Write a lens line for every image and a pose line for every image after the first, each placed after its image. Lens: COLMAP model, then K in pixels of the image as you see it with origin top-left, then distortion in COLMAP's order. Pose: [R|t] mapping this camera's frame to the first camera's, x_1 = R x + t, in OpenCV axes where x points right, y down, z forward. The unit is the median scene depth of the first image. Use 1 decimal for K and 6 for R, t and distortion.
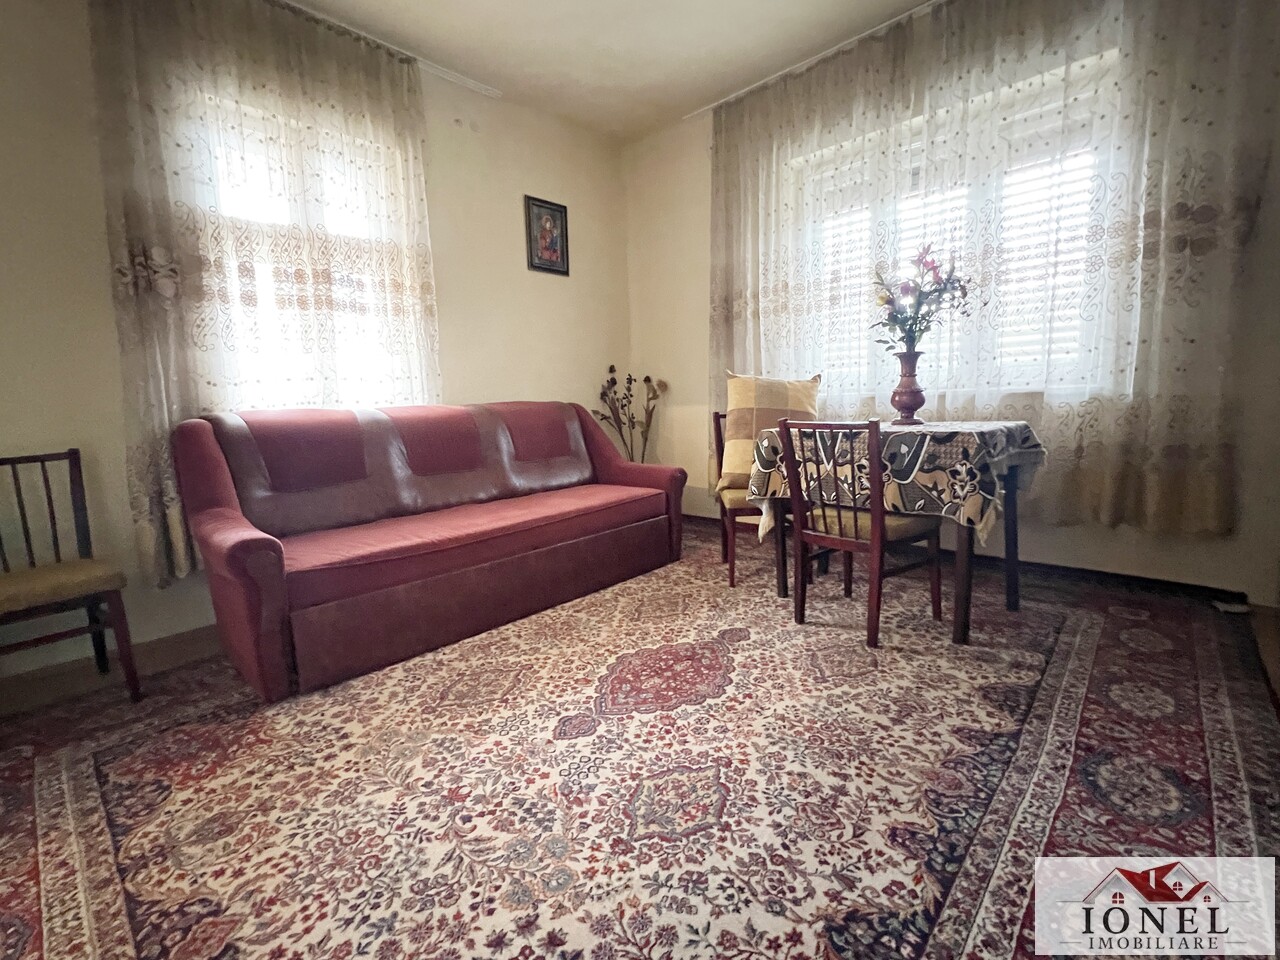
lens RADIAL K [[574.4, 0, 636.8], [0, 574.4, 476.5], [0, 0, 1]] dist [-0.003603, 0.000101]
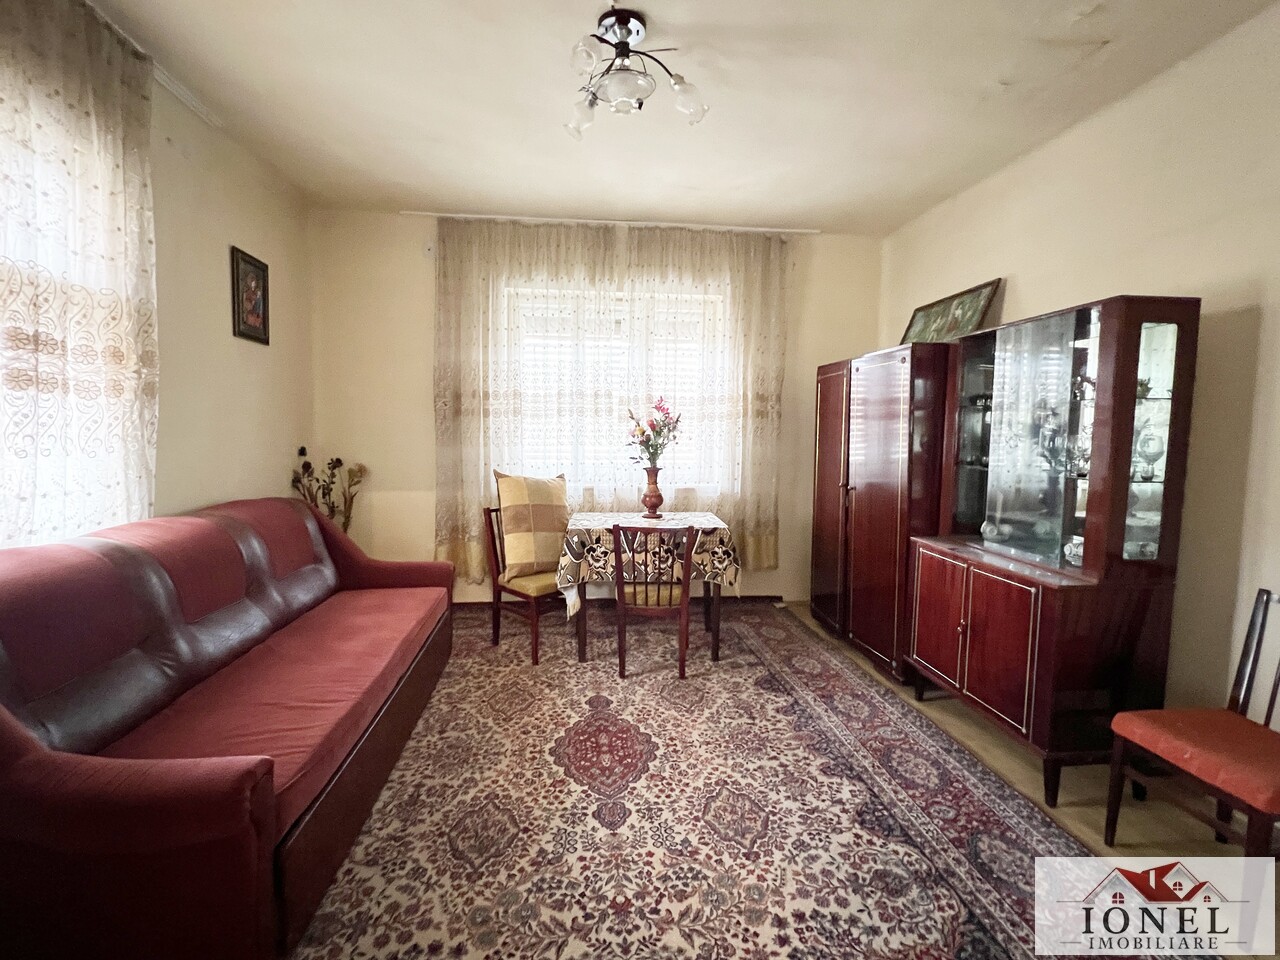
lens RADIAL K [[574.4, 0, 636.8], [0, 574.4, 476.5], [0, 0, 1]] dist [-0.003603, 0.000101]
pose [[0.646086, -0.013601, 0.763144, -0.814169], [0.067539, 0.996938, -0.039412, -0.173990], [-0.760271, 0.077005, 0.645026, 0.126286]]
